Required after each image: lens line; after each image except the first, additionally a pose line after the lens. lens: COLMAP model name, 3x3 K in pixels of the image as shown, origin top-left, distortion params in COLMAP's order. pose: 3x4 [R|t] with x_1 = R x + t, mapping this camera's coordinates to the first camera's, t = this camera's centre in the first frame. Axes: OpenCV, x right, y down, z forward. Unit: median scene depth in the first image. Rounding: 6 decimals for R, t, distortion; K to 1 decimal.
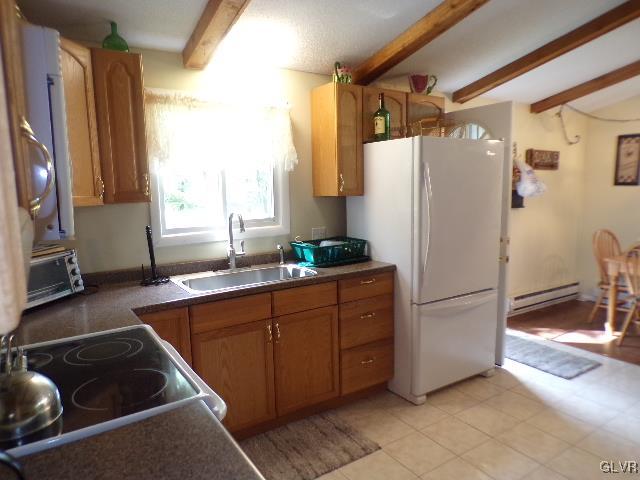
lens RADIAL K [[433.5, 0, 316.7], [0, 433.5, 247.1], [0, 0, 1]] dist [-0.030166, 0.024609]
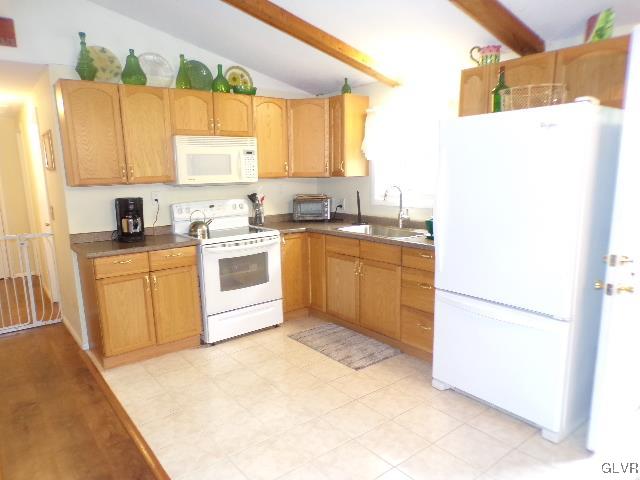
lens RADIAL K [[433.5, 0, 321.7], [0, 433.5, 238.5], [0, 0, 1]] dist [-0.030166, 0.024609]
pose [[0.097185, 0.169127, -0.980791, 1.011079], [-0.118712, 0.980391, 0.157295, -0.091363], [0.988161, 0.101145, 0.115357, 0.517880]]
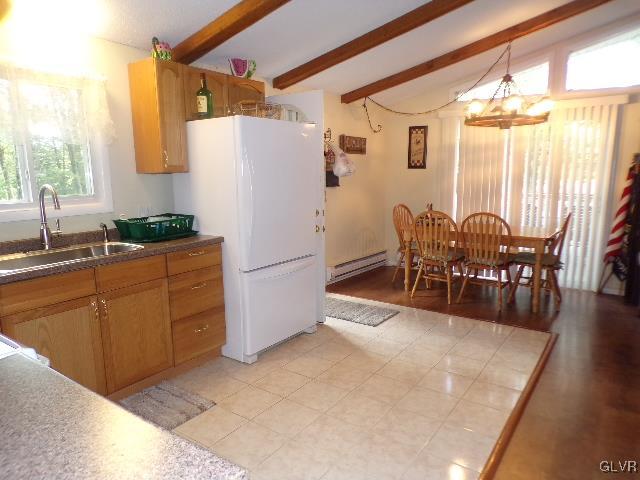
lens RADIAL K [[433.5, 0, 318.5], [0, 433.5, 244.0], [0, 0, 1]] dist [-0.030166, 0.024609]
pose [[0.930004, -0.052791, 0.363738, 0.011372], [0.043703, 0.998494, 0.033176, 0.030248], [-0.364942, -0.014958, 0.930910, -0.069037]]
